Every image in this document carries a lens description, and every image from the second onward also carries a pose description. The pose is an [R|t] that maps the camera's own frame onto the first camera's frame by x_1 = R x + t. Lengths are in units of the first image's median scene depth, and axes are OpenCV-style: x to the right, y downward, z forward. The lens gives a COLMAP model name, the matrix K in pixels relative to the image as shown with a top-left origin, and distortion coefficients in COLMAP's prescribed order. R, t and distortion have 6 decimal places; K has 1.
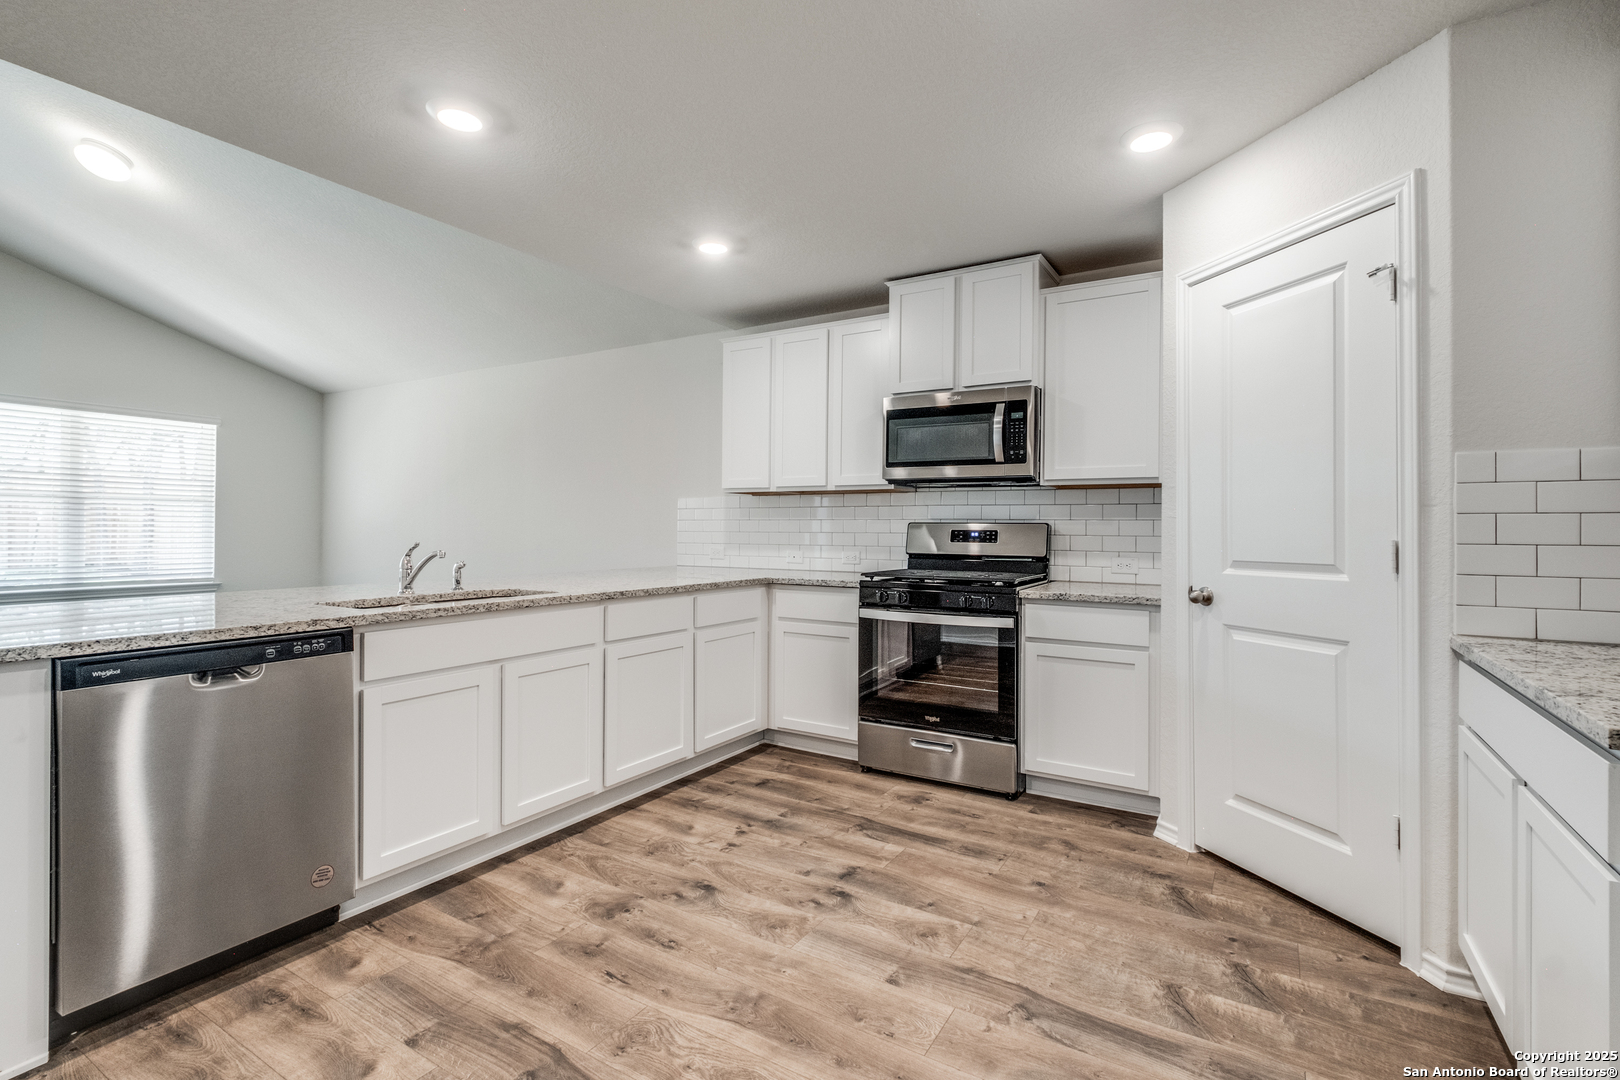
lens RADIAL K [[761.7, 0, 836.3], [0, 761.7, 527.1], [0, 0, 1]] dist [0.017014, -0.015813]
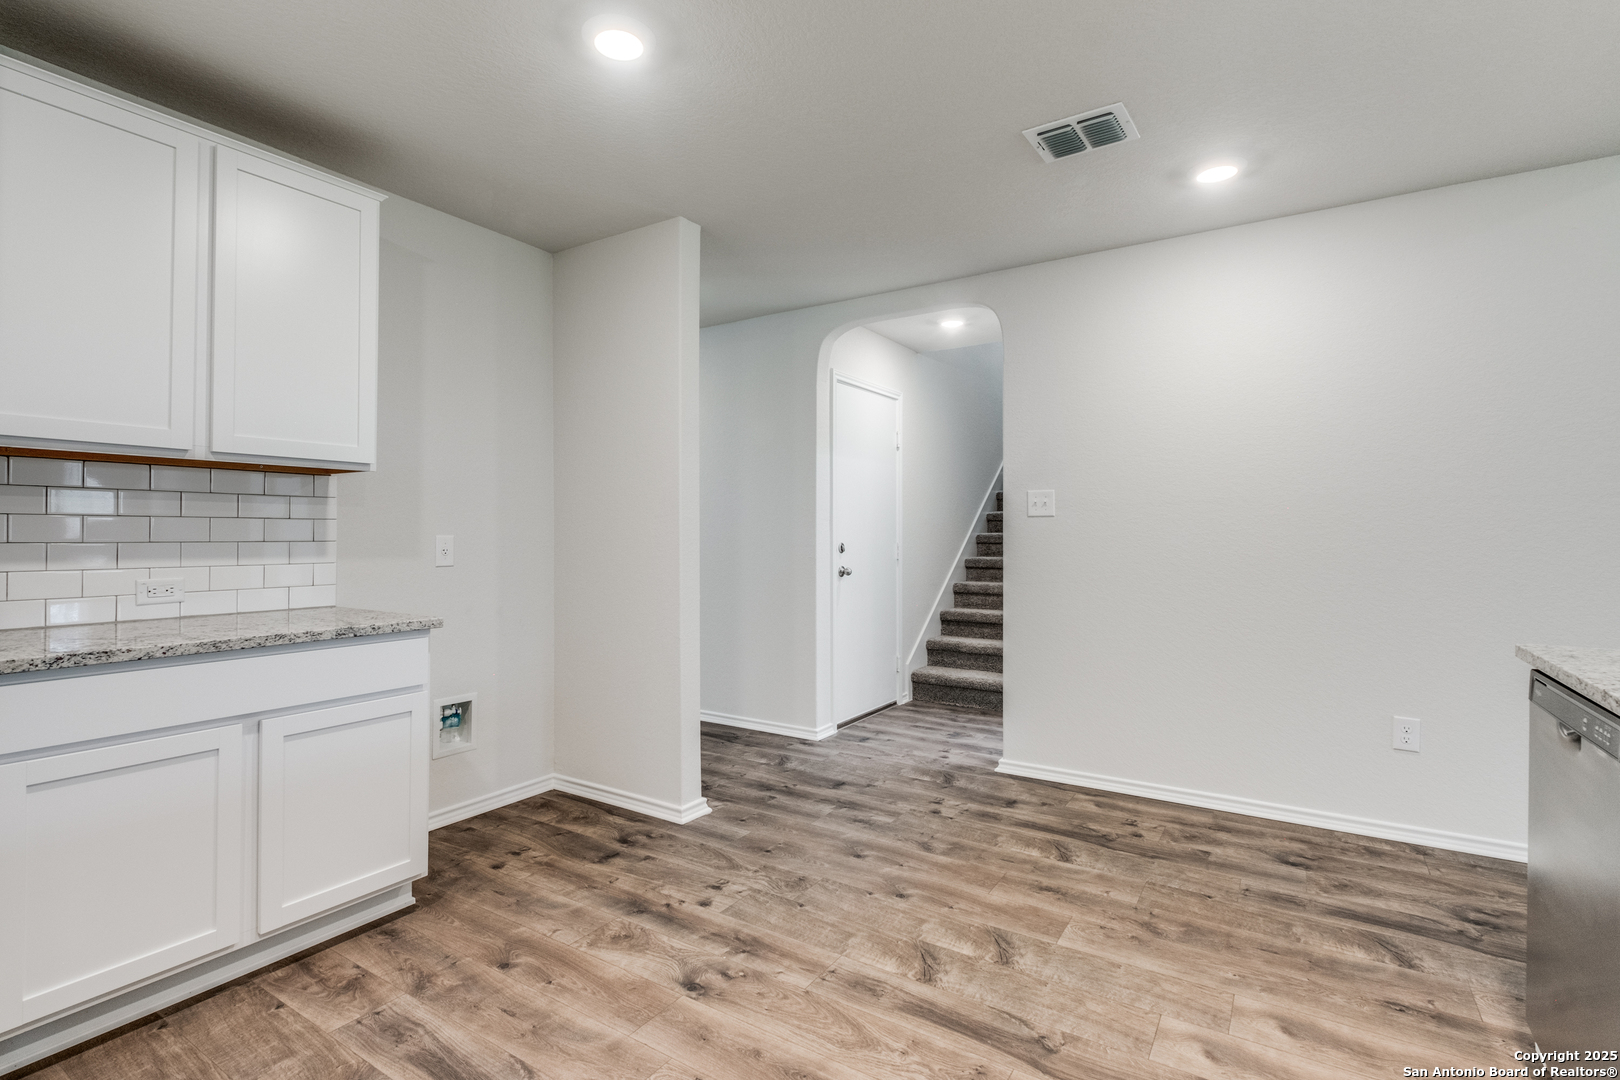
lens RADIAL K [[750.9, 0, 796.1], [0, 750.9, 532.9], [0, 0, 1]] dist [0.001826, -0.000123]
pose [[-0.998702, -0.006039, 0.050584, -0.056281], [-0.006157, 0.999979, -0.002193, 0.003149], [-0.050570, -0.002502, -0.998717, 1.190239]]
